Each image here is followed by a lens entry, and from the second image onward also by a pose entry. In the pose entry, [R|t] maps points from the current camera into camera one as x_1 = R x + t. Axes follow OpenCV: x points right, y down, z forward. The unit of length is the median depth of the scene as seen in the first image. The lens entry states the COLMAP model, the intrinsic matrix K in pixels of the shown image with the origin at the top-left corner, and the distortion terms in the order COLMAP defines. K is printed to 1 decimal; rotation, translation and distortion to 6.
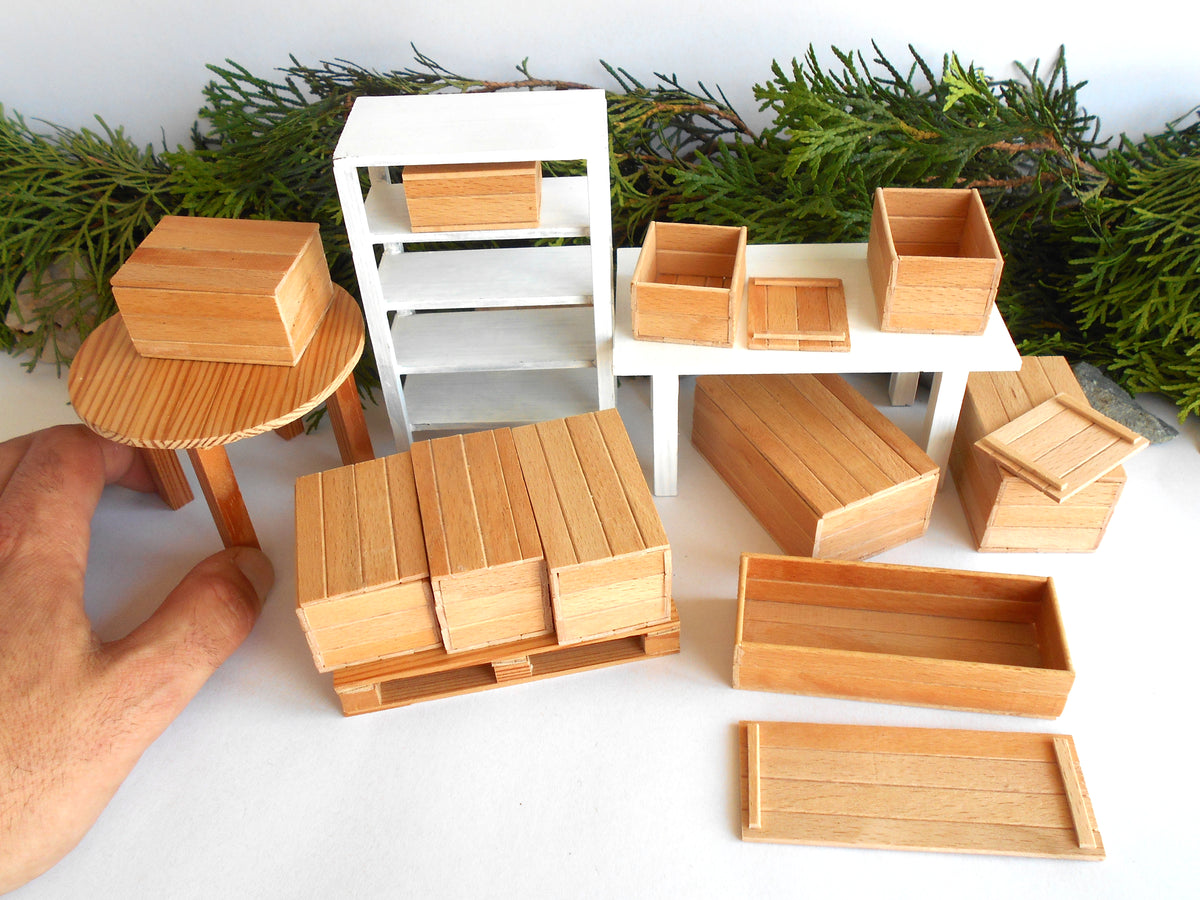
lens RADIAL K [[1104.5, 0, 599.4], [0, 1104.5, 440.8], [0, 0, 1]] dist [0.002836, 0.000000]
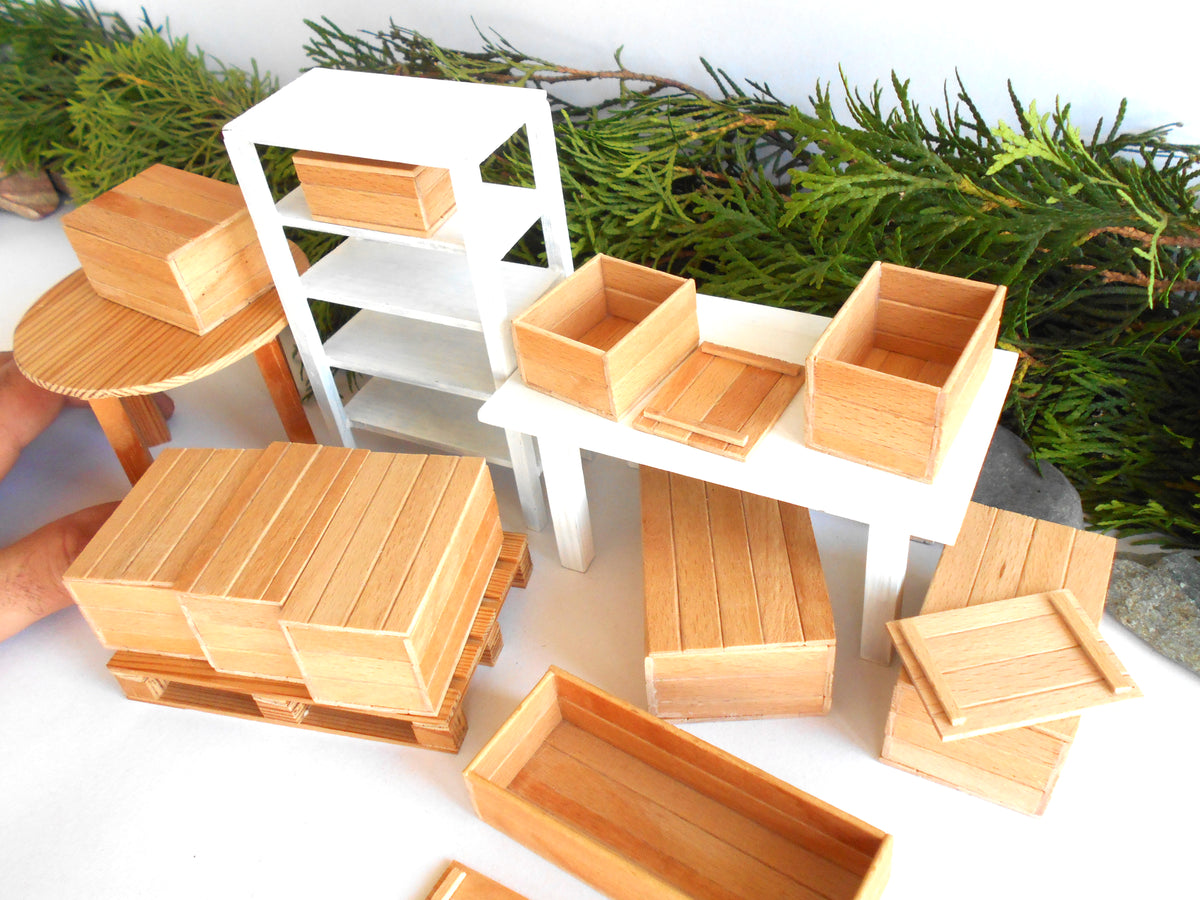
lens RADIAL K [[1096.9, 0, 585.7], [0, 1096.9, 440.8], [0, 0, 1]] dist [0.007171, 0.000000]
pose [[0.894084, 0.238734, -0.378971, 0.398276], [-0.229633, 0.970773, 0.069781, -0.117981], [0.384554, 0.024634, 0.922774, 0.231503]]
